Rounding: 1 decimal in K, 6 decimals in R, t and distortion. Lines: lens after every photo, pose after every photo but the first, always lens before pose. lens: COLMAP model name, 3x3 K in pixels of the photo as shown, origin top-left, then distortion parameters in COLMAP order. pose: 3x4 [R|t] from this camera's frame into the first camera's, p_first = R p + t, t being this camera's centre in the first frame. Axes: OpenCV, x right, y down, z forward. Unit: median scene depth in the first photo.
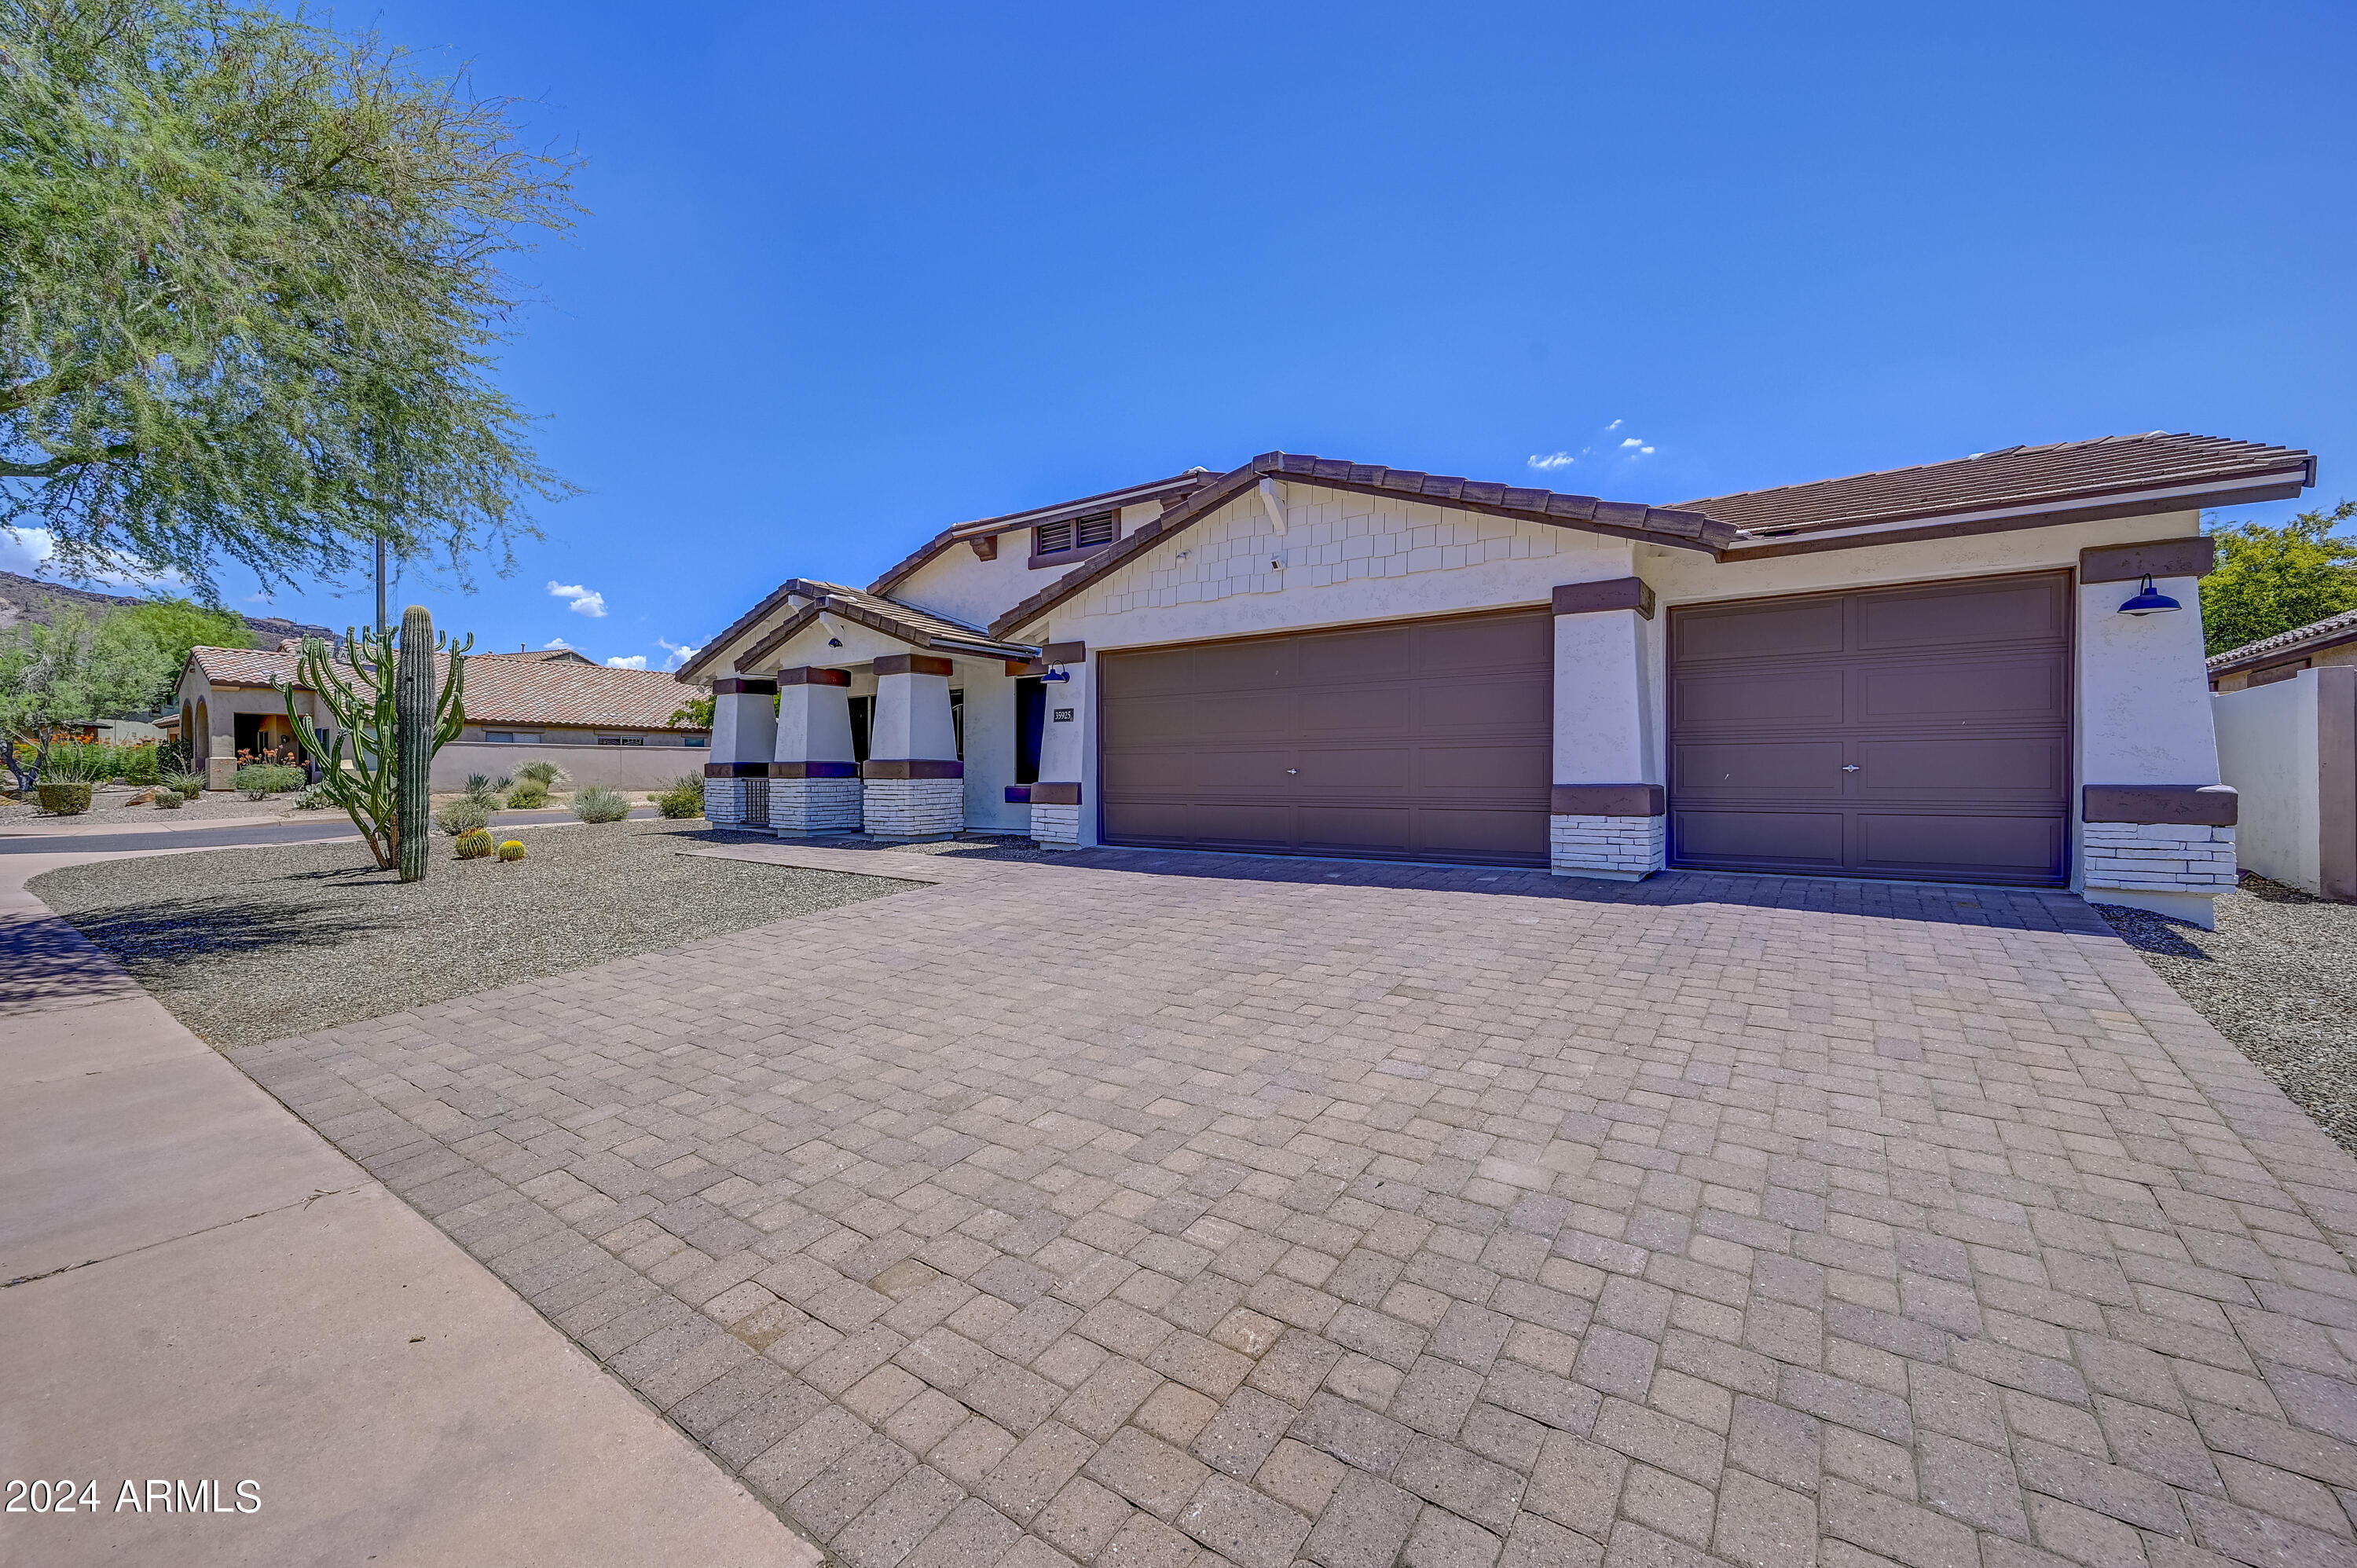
lens RADIAL K [[935.1, 0, 1172.1], [0, 935.1, 785.9], [0, 0, 1]] dist [0.007084, -0.000174]
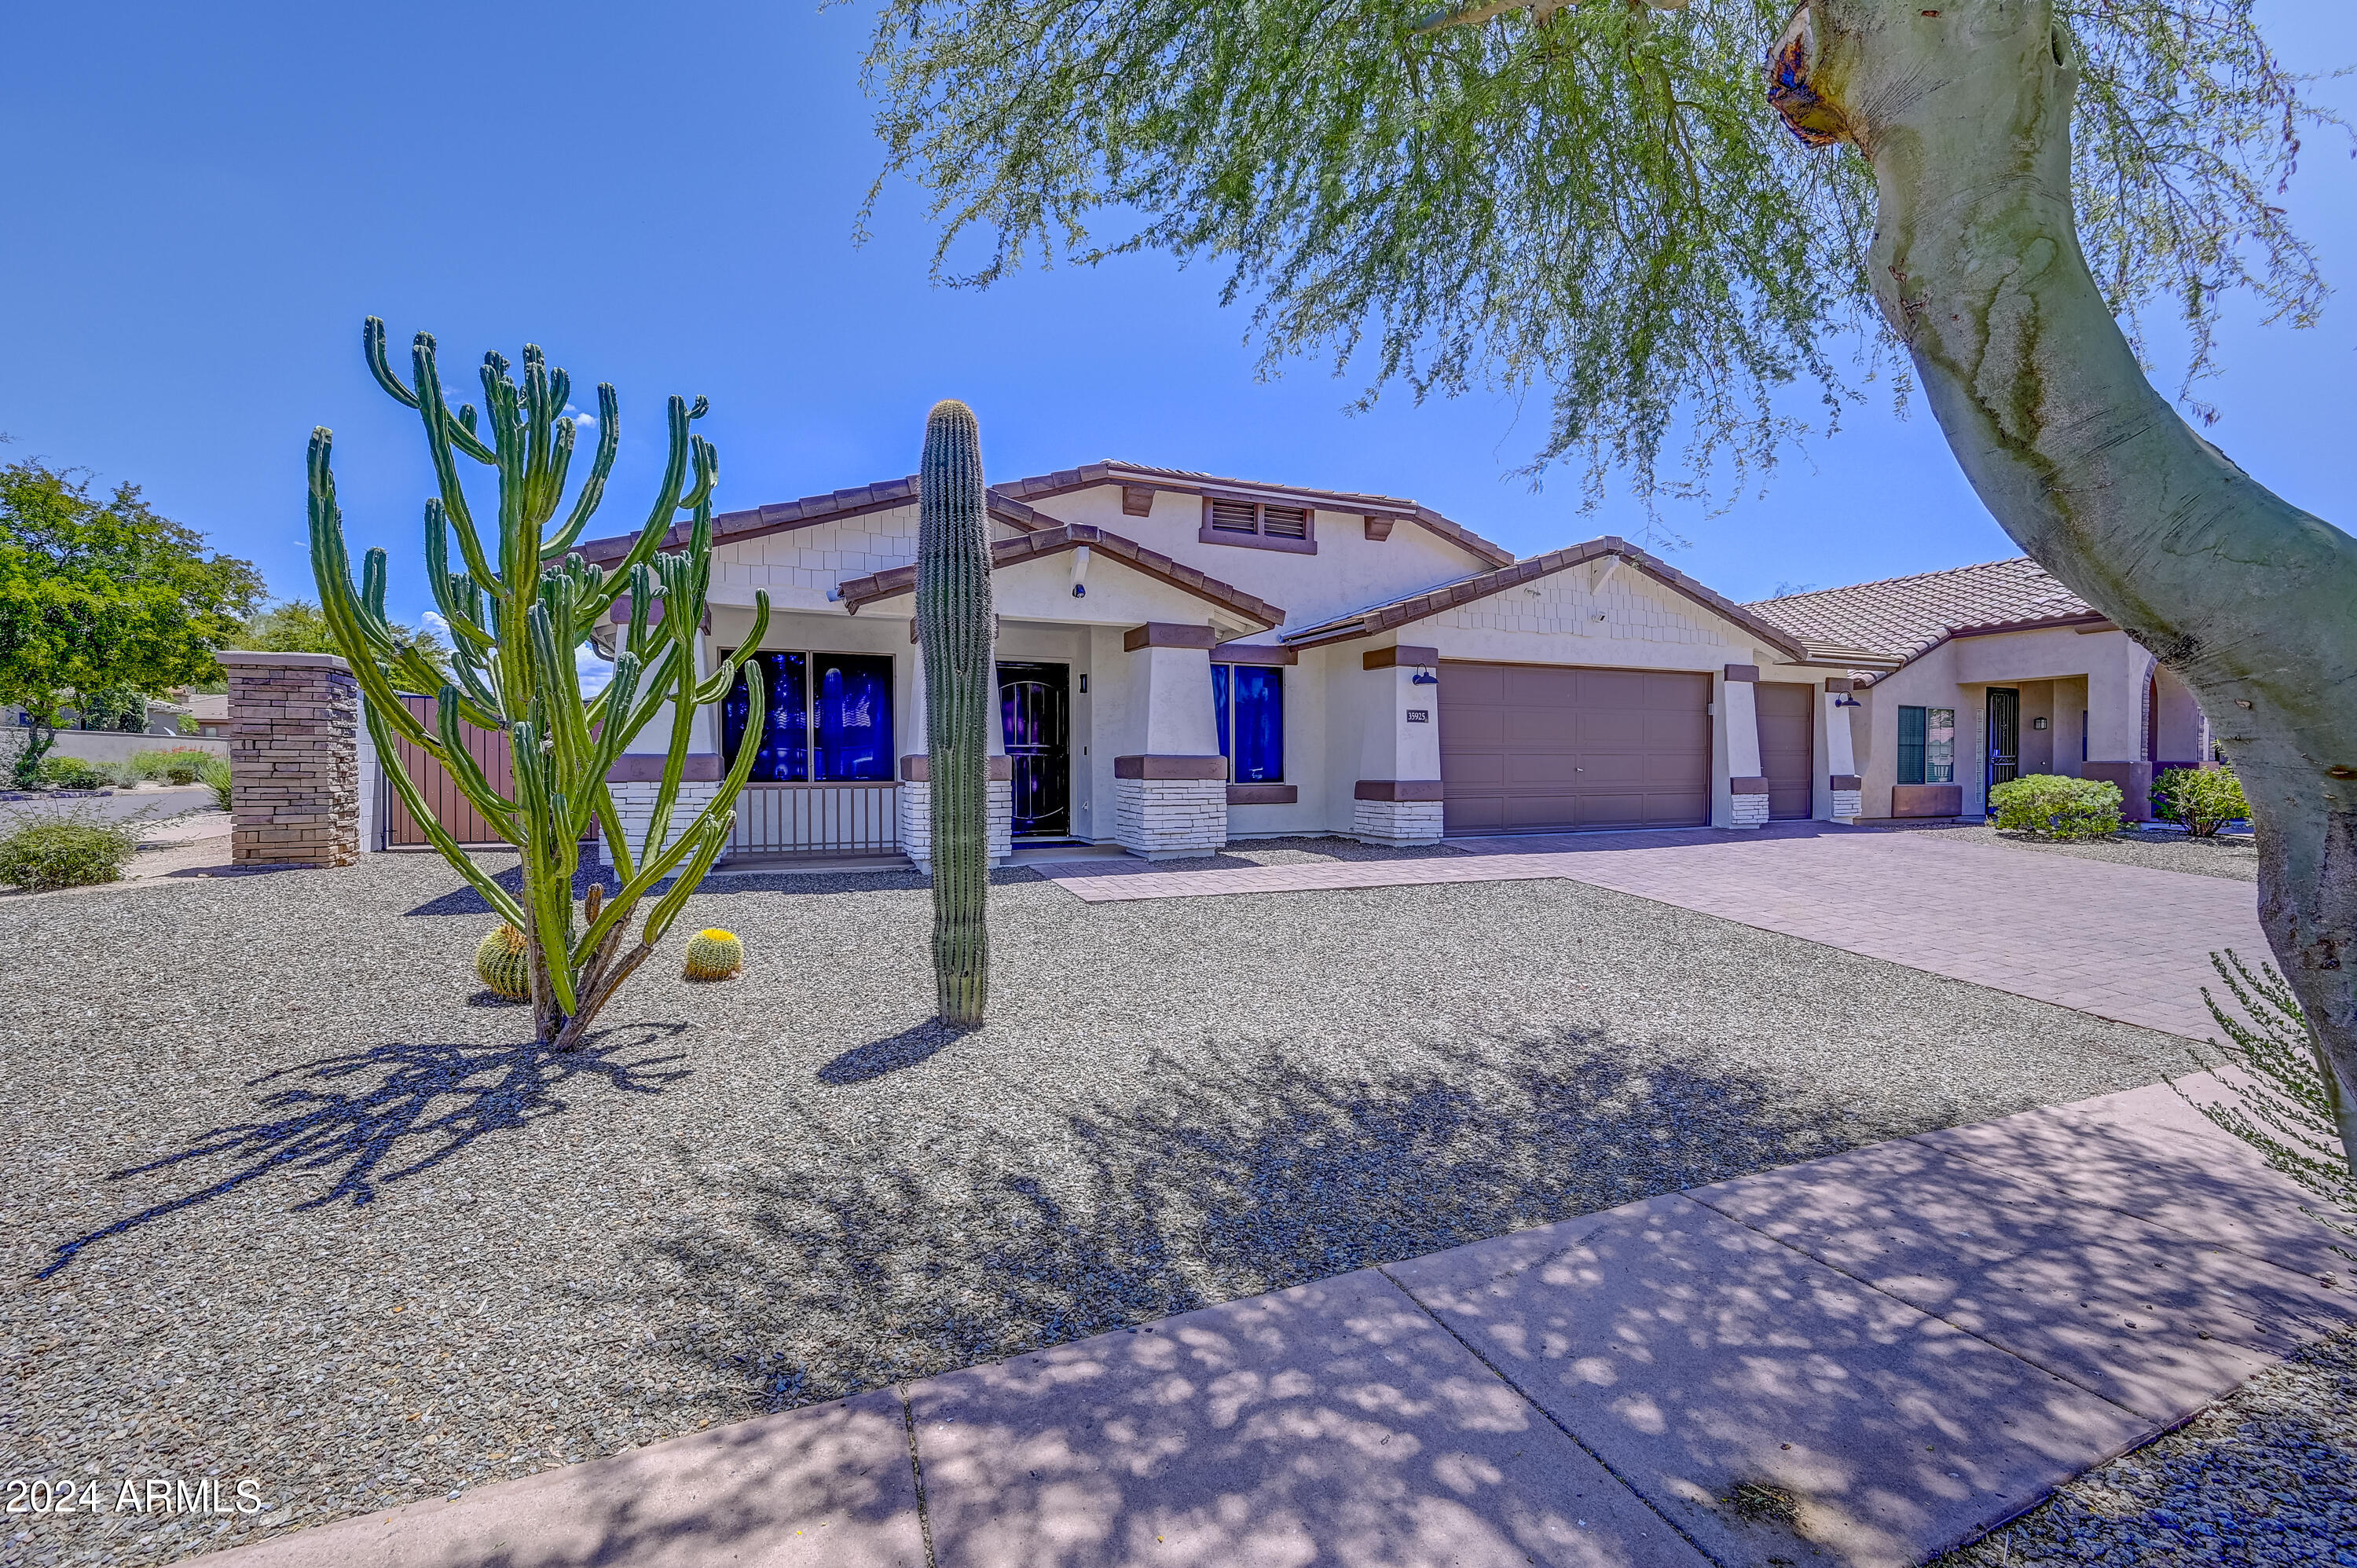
lens RADIAL K [[935.1, 0, 1172.1], [0, 935.1, 785.9], [0, 0, 1]] dist [0.007084, -0.000174]
pose [[0.515298, -0.020704, 0.856761, -1.163273], [0.008972, 0.999784, 0.018764, -0.019941], [-0.856964, -0.001983, 0.515372, 0.702023]]
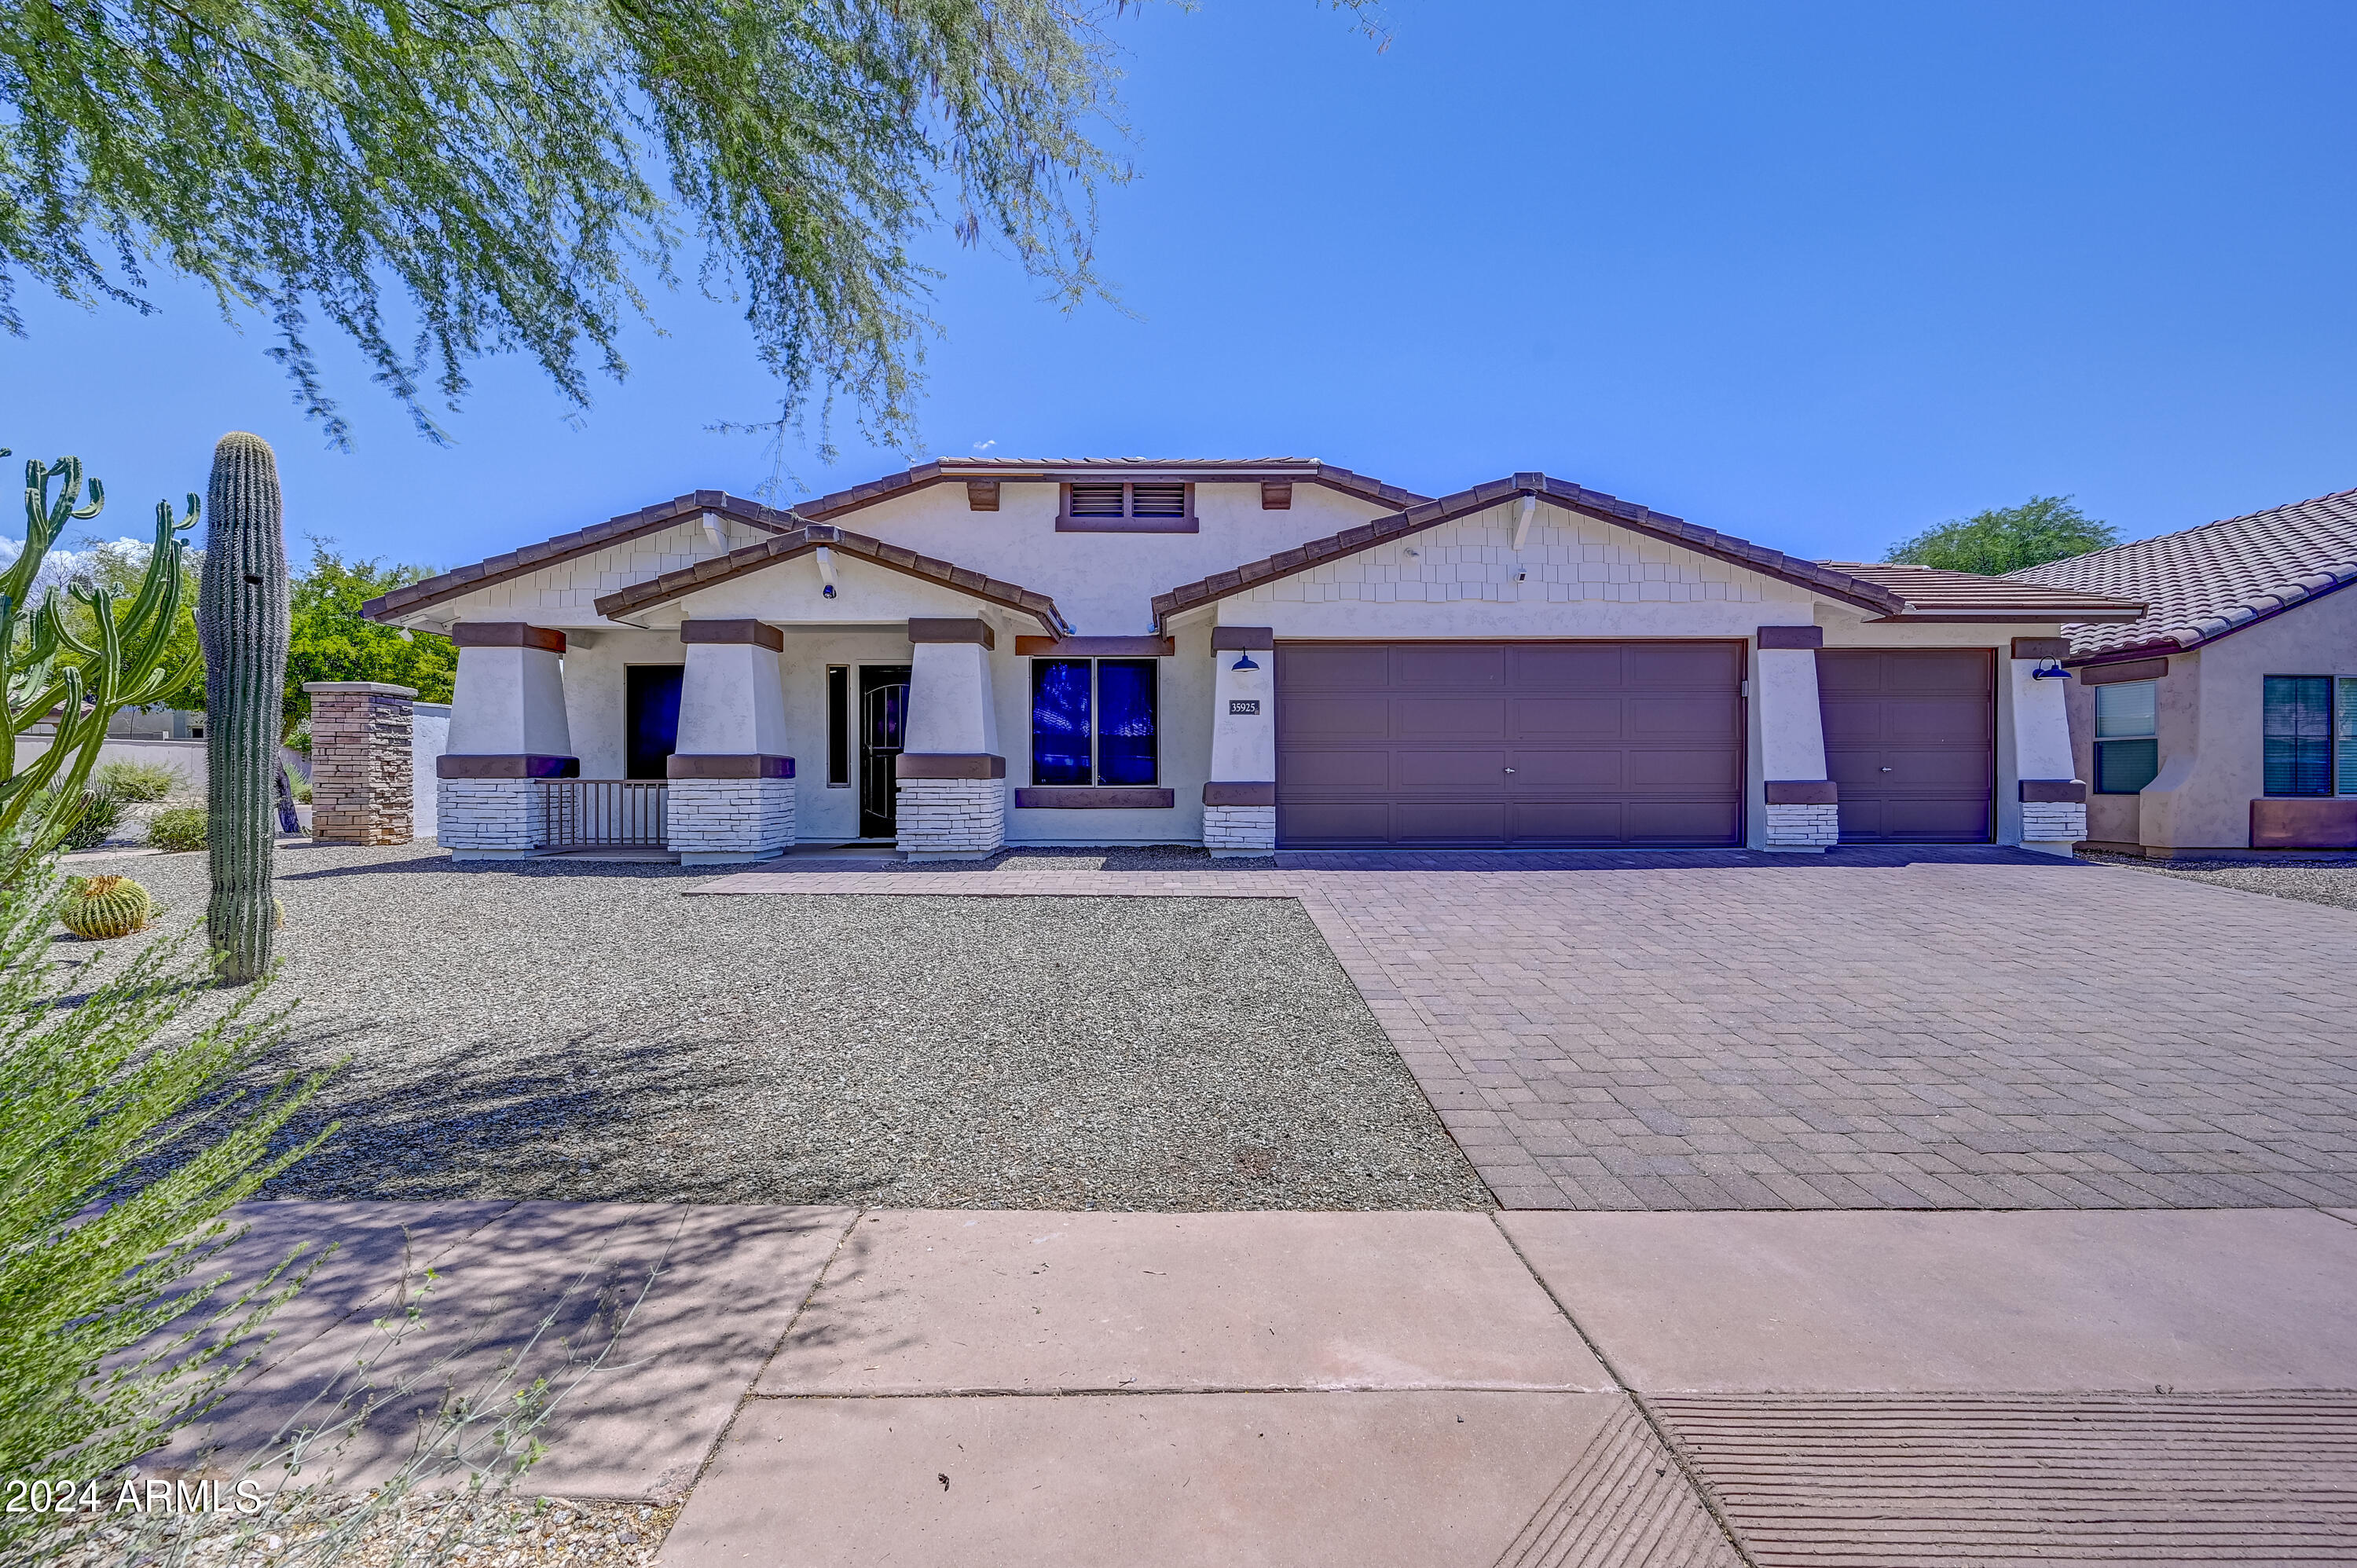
lens RADIAL K [[968.0, 0, 1178.5], [0, 968.0, 784.0], [0, 0, 1]] dist [0.009530, 0.000309]
pose [[0.803991, -0.004525, 0.594625, -0.729500], [0.006805, 0.999976, -0.001592, -0.000481], [-0.594603, 0.005326, 0.804002, 0.288932]]
